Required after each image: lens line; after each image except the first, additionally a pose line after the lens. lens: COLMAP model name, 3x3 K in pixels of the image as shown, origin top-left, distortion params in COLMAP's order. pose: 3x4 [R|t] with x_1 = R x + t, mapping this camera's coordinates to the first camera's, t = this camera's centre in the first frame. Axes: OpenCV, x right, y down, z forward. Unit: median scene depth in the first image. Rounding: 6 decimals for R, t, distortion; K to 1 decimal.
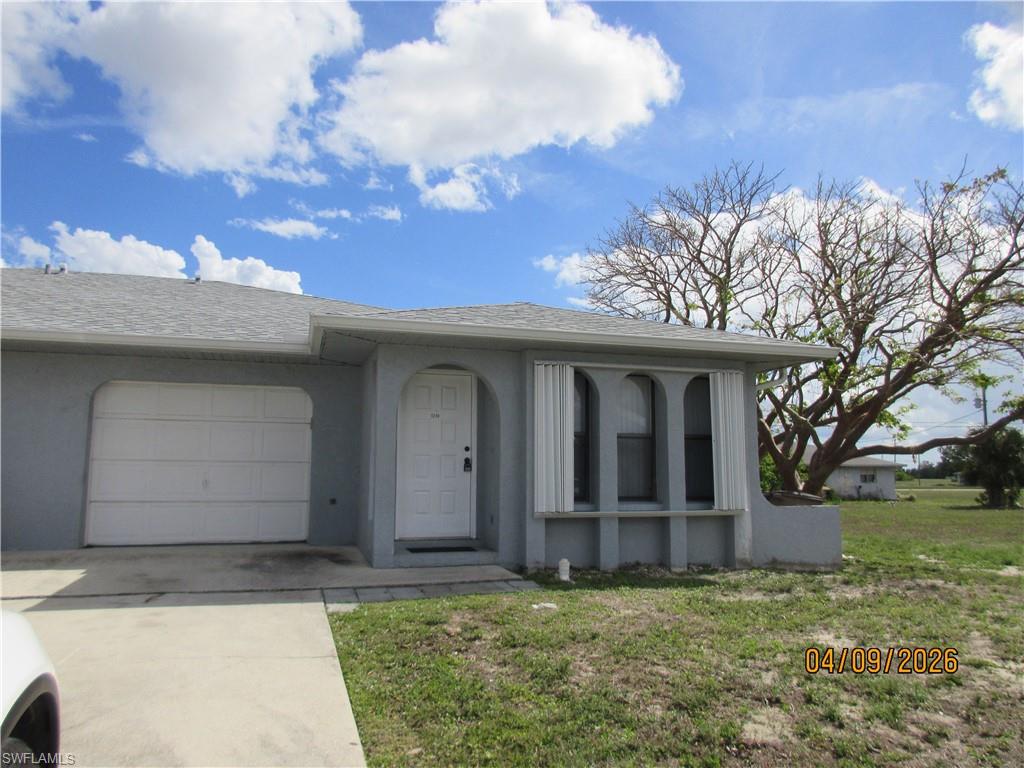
lens RADIAL K [[752.5, 0, 511.4], [0, 752.5, 388.1], [0, 0, 1]] dist [-0.010065, 0.009759]
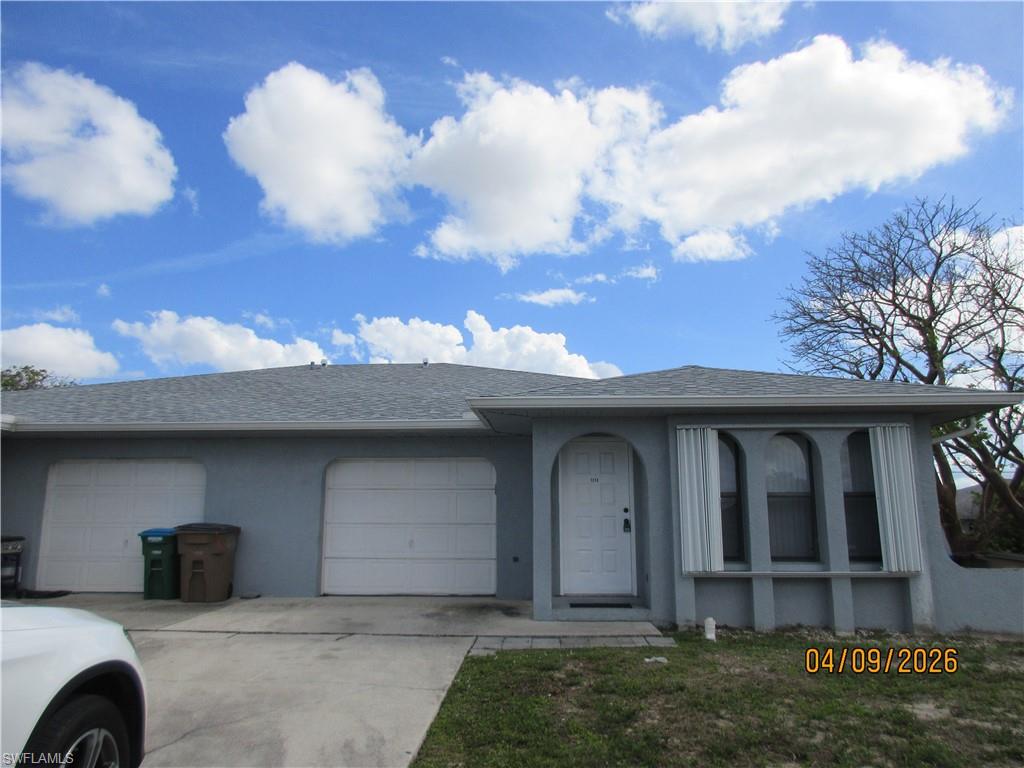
lens RADIAL K [[752.5, 0, 515.0], [0, 752.5, 382.8], [0, 0, 1]] dist [-0.010065, 0.009759]
pose [[0.938973, -0.070837, -0.336617, 0.165884], [0.043249, 0.995113, -0.088770, -0.011280], [0.341260, 0.068794, 0.937448, -0.067003]]
